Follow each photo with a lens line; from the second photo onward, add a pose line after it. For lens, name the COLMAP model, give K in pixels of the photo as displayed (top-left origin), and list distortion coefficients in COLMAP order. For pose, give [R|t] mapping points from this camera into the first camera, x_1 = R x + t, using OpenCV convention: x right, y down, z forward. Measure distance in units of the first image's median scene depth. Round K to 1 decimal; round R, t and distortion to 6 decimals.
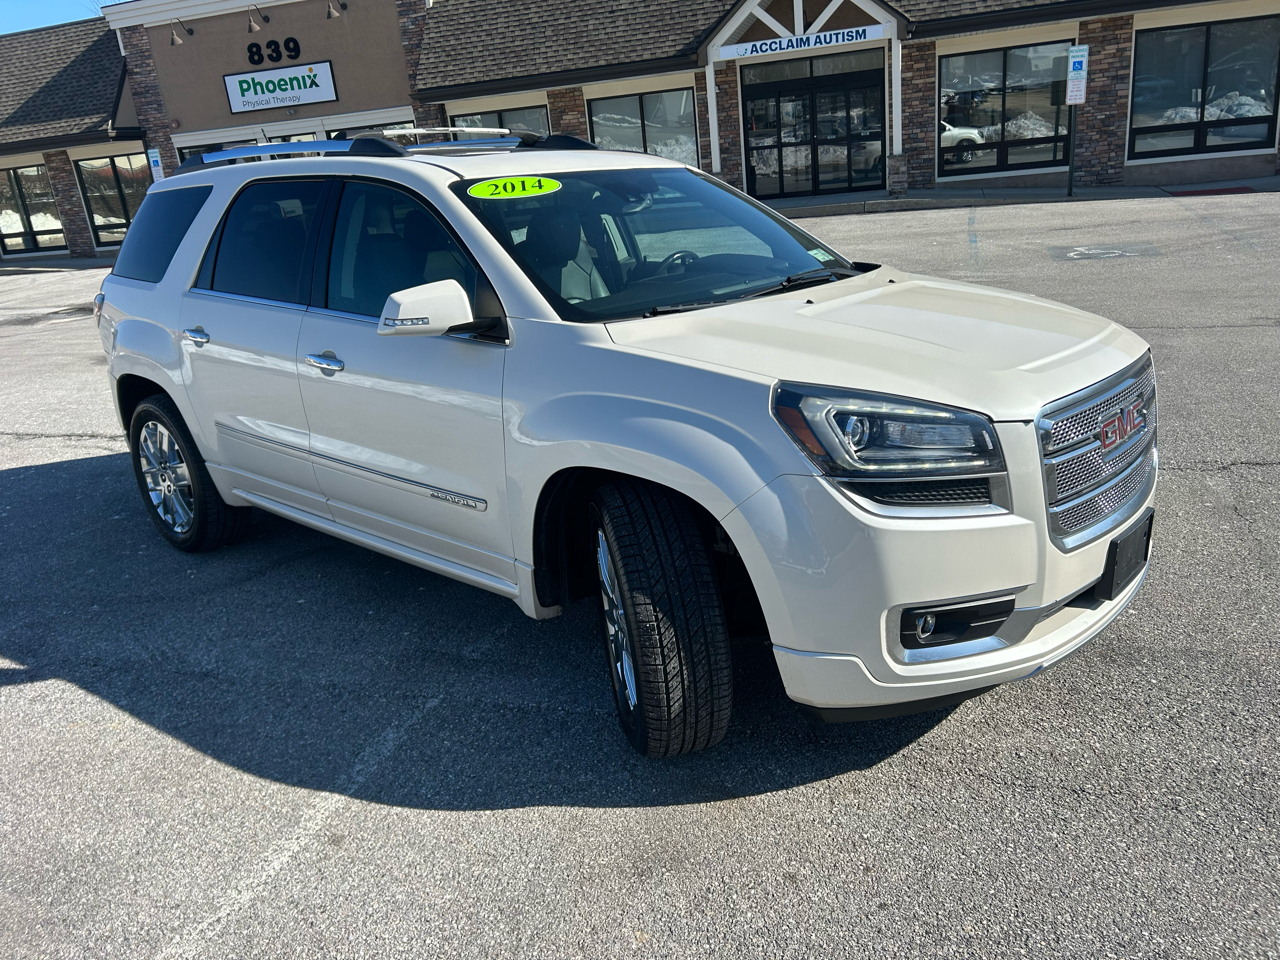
lens RADIAL K [[963.5, 0, 638.1], [0, 963.5, 479.1], [0, 0, 1]] dist [0.009413, -0.009452]
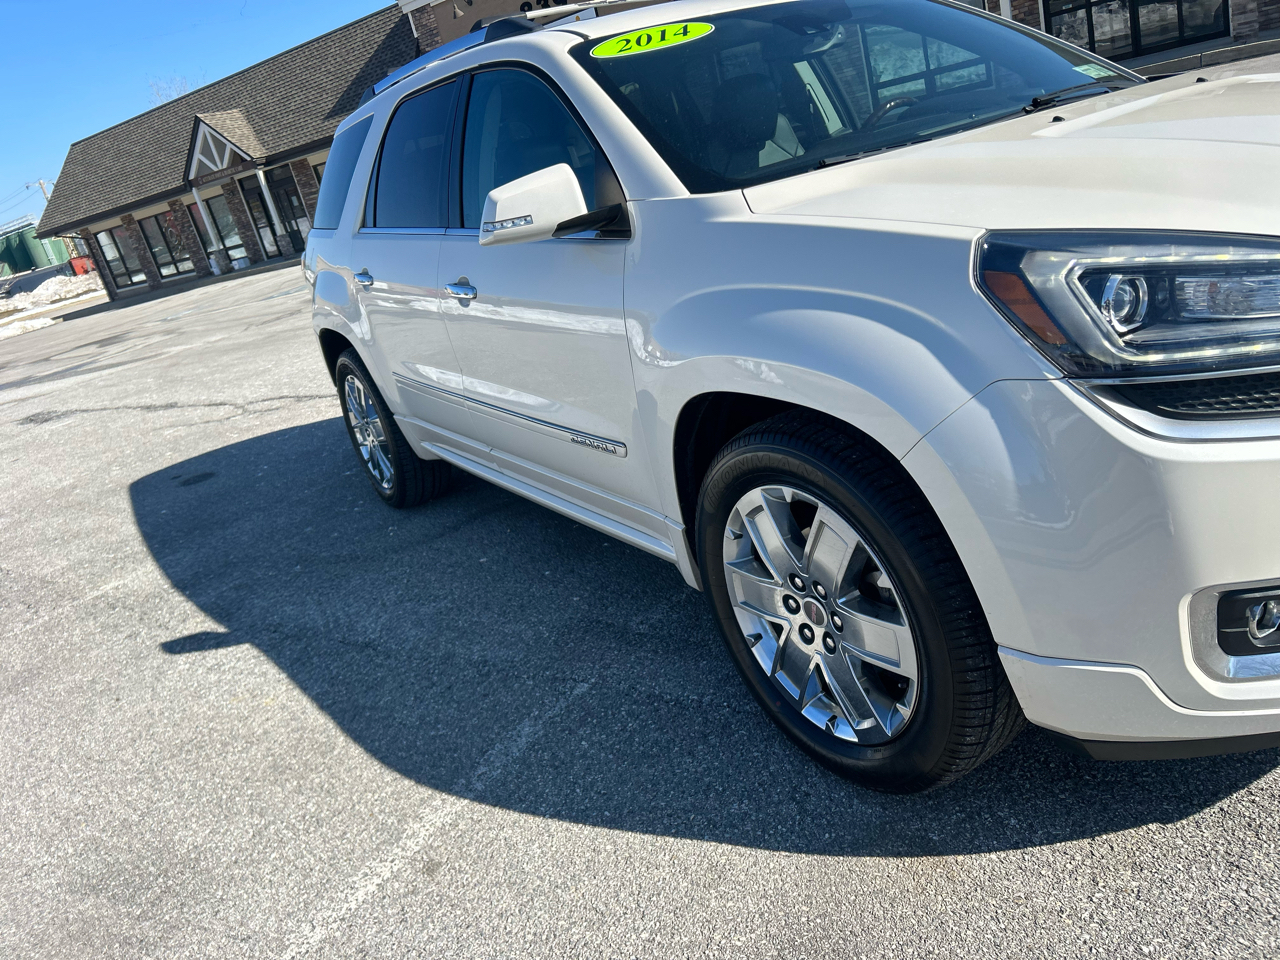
lens RADIAL K [[963.5, 0, 628.5], [0, 963.5, 483.4], [0, 0, 1]] dist [0.009413, -0.009452]
pose [[0.950190, -0.036496, -0.309527, 0.089622], [0.059052, 0.996213, 0.063819, 0.005568], [0.306026, -0.078918, 0.948747, 0.242337]]
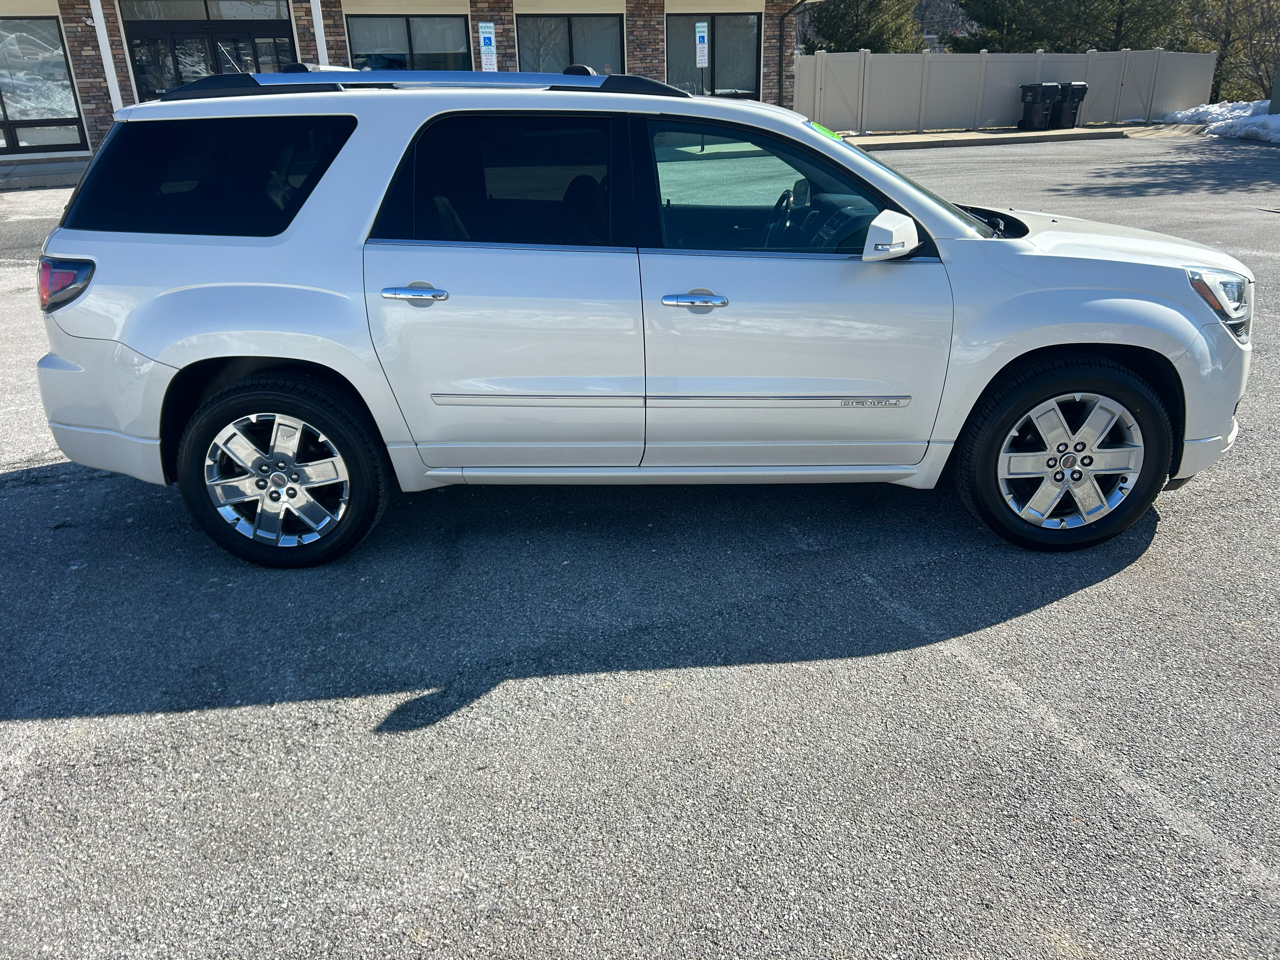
lens RADIAL K [[963.5, 0, 645.0], [0, 963.5, 488.5], [0, 0, 1]] dist [0.009413, -0.009452]
pose [[0.750870, -0.190798, 0.632290, -1.200024], [0.164200, 0.981232, 0.101099, -0.040615], [-0.639713, 0.027910, 0.768107, 0.280749]]
